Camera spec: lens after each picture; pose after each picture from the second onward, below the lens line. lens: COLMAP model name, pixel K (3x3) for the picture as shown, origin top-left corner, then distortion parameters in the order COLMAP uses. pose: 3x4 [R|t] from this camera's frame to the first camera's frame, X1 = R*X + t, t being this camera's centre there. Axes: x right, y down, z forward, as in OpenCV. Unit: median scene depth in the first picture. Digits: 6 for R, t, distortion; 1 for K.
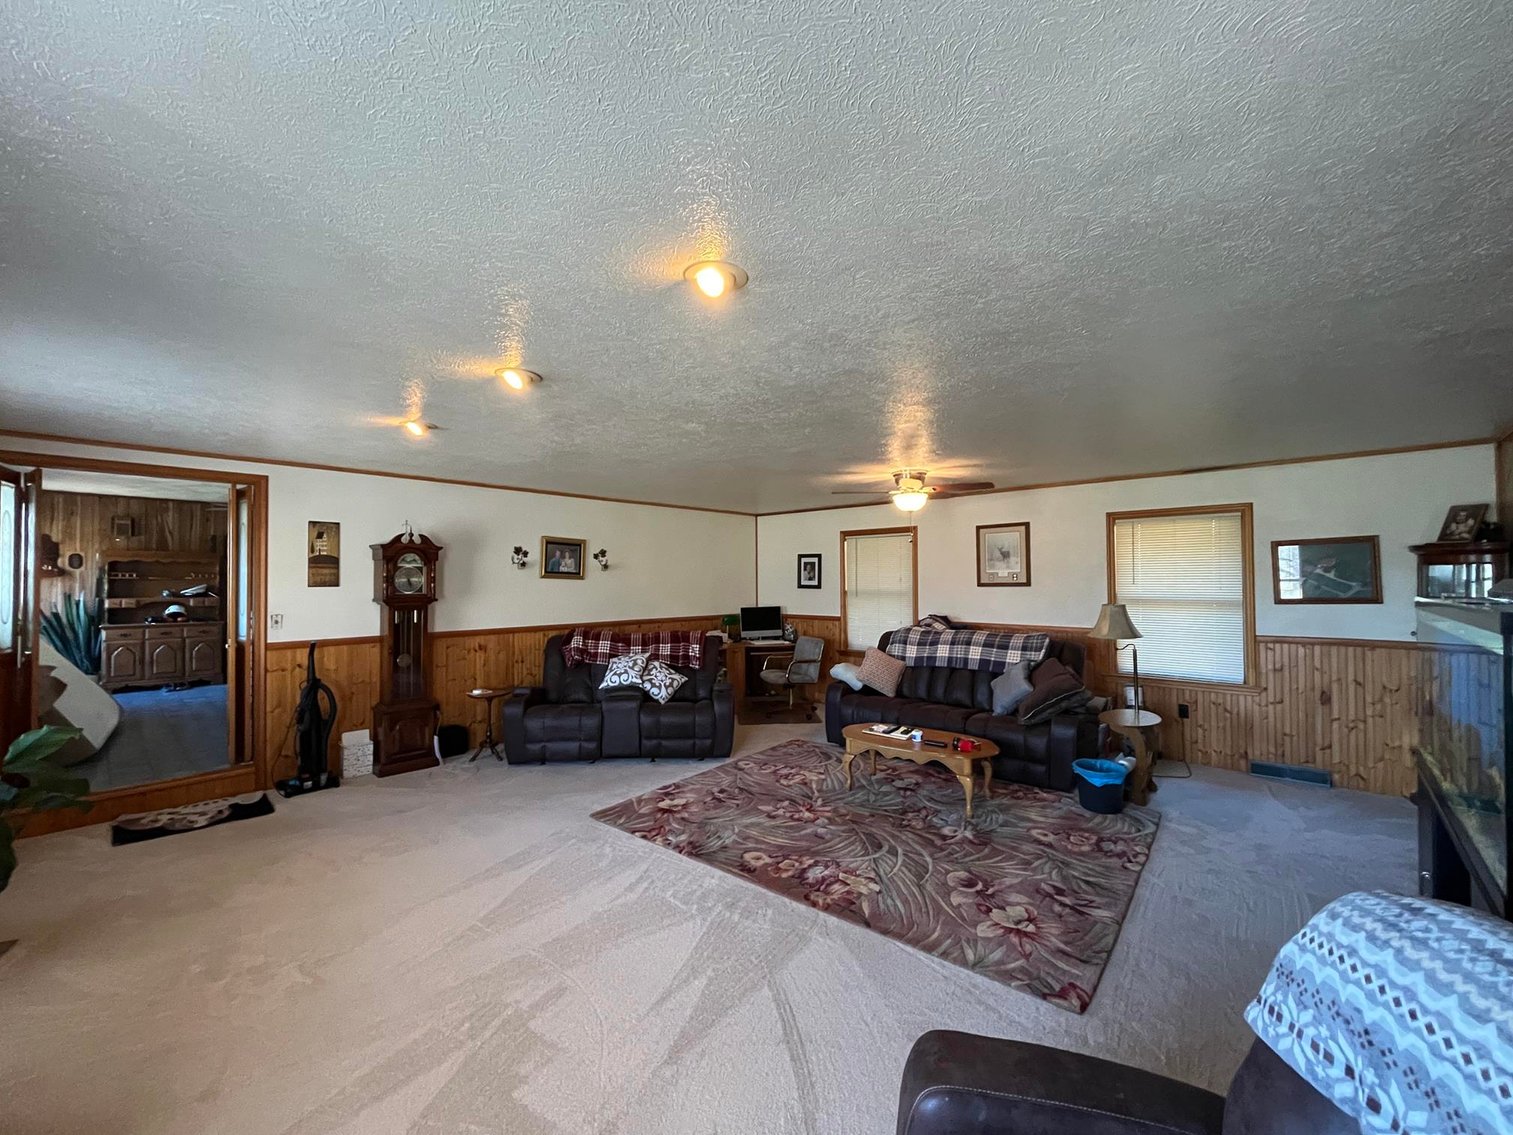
lens RADIAL K [[609.5, 0, 758.3], [0, 609.5, 568.8], [0, 0, 1]] dist [-0.003463, -0.000094]
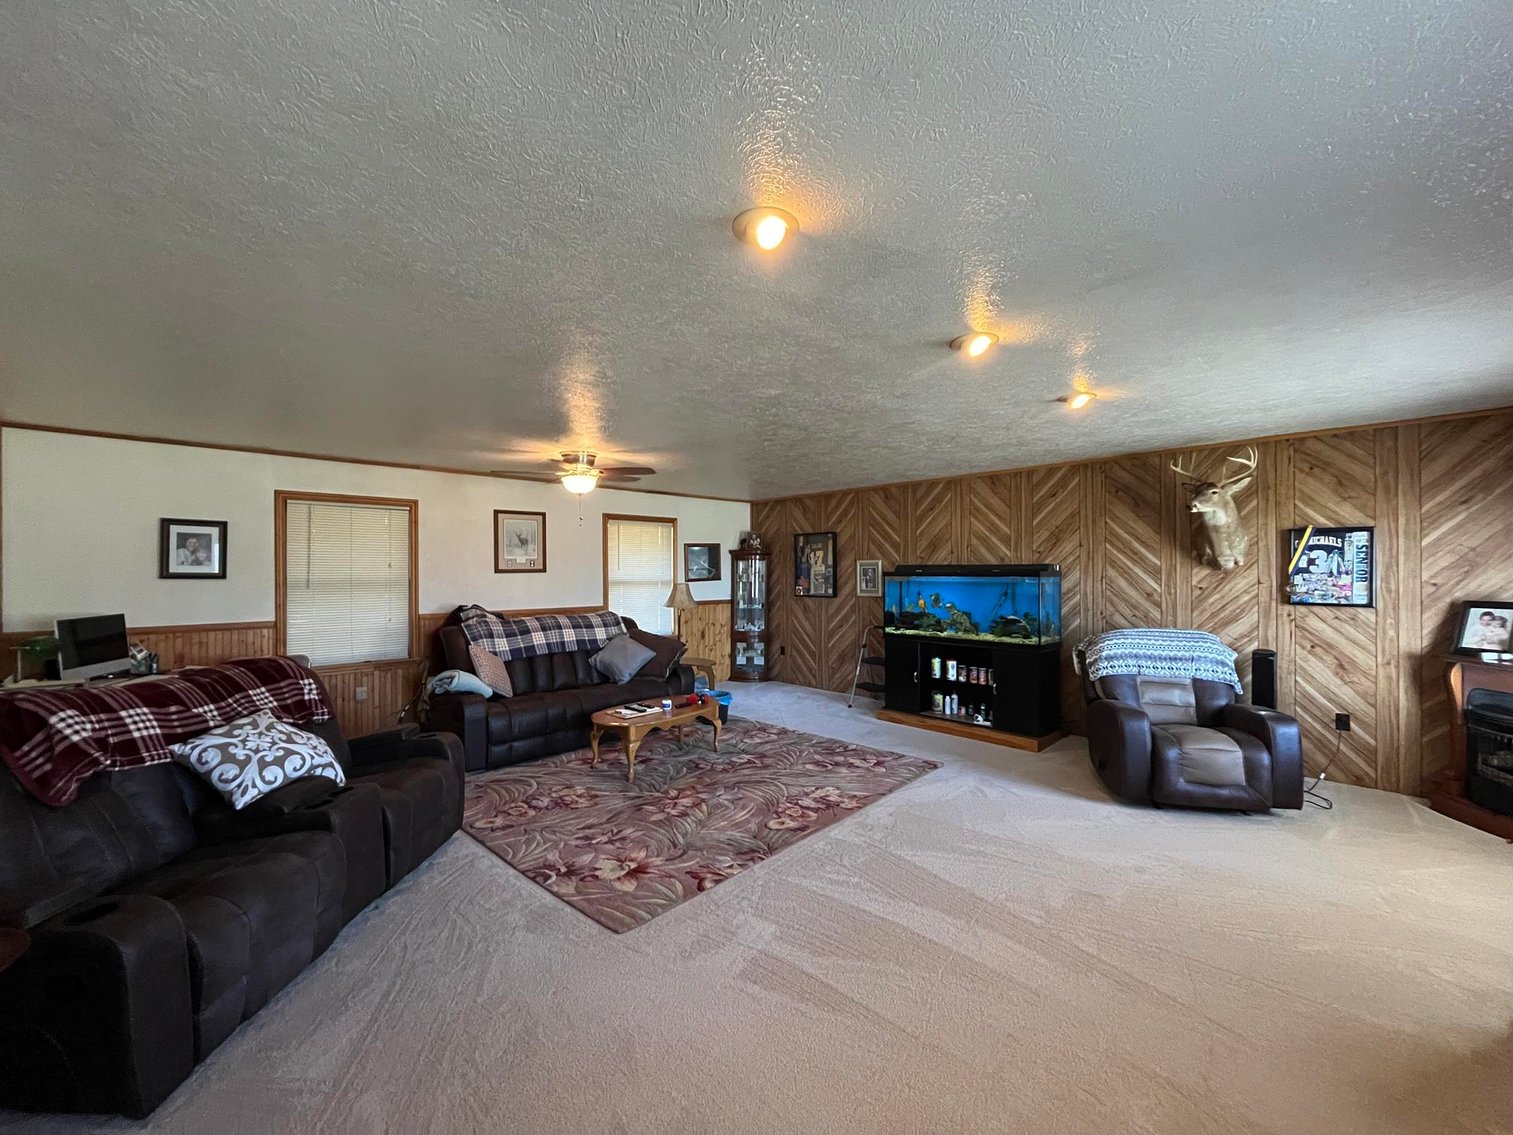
lens RADIAL K [[609.5, 0, 755.4], [0, 609.5, 568.6], [0, 0, 1]] dist [-0.003463, -0.000094]
pose [[0.060162, 0.008367, 0.998154, -0.858190], [-0.015516, 0.999852, -0.007446, 0.034034], [-0.998068, -0.015039, 0.060283, 0.797880]]
